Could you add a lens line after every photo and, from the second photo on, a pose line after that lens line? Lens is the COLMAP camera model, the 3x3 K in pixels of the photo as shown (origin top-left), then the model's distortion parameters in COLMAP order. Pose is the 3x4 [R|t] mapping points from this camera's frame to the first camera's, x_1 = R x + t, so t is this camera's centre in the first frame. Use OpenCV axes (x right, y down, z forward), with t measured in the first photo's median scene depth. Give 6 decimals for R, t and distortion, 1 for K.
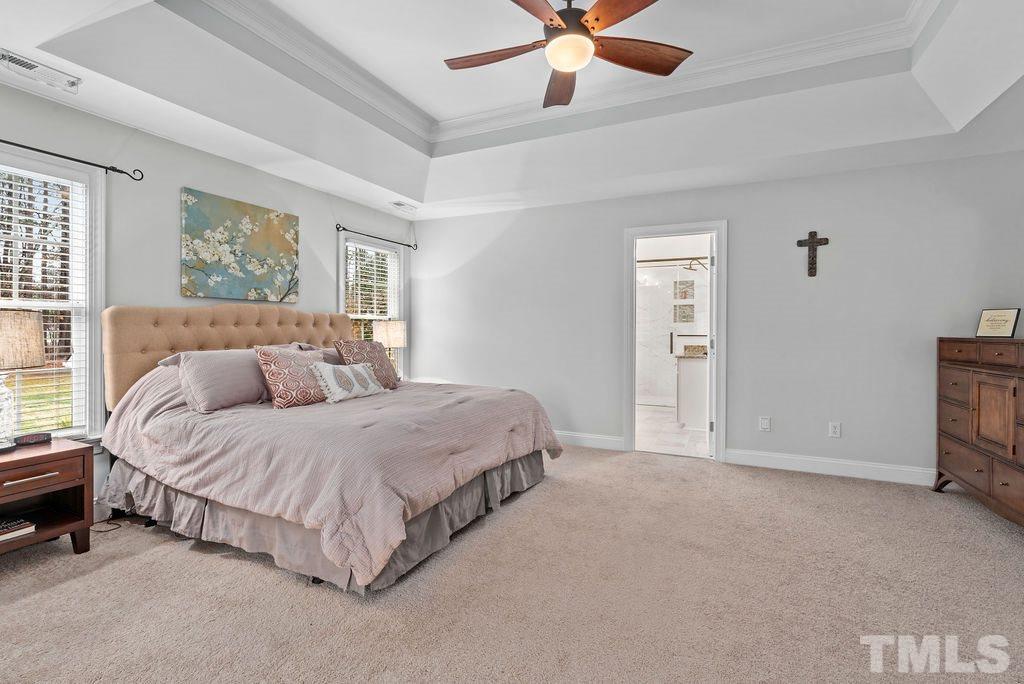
lens RADIAL K [[469.2, 0, 511.5], [0, 469.2, 327.0], [0, 0, 1]] dist [-0.002057, -0.000174]
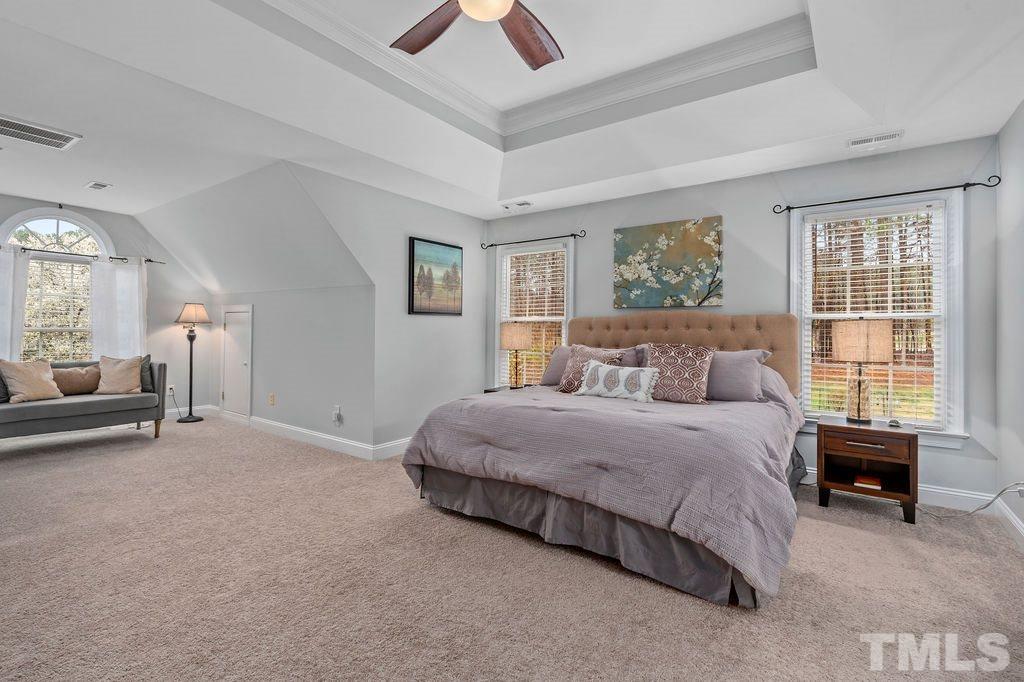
lens RADIAL K [[352.5, 0, 512.3], [0, 352.5, 330.3], [0, 0, 1]] dist [-0.000779, -0.000011]
pose [[-0.046996, -0.004433, -0.998885, 0.311221], [-0.001159, 0.999990, -0.004383, 0.003613], [0.998894, 0.000952, -0.047000, 0.661033]]
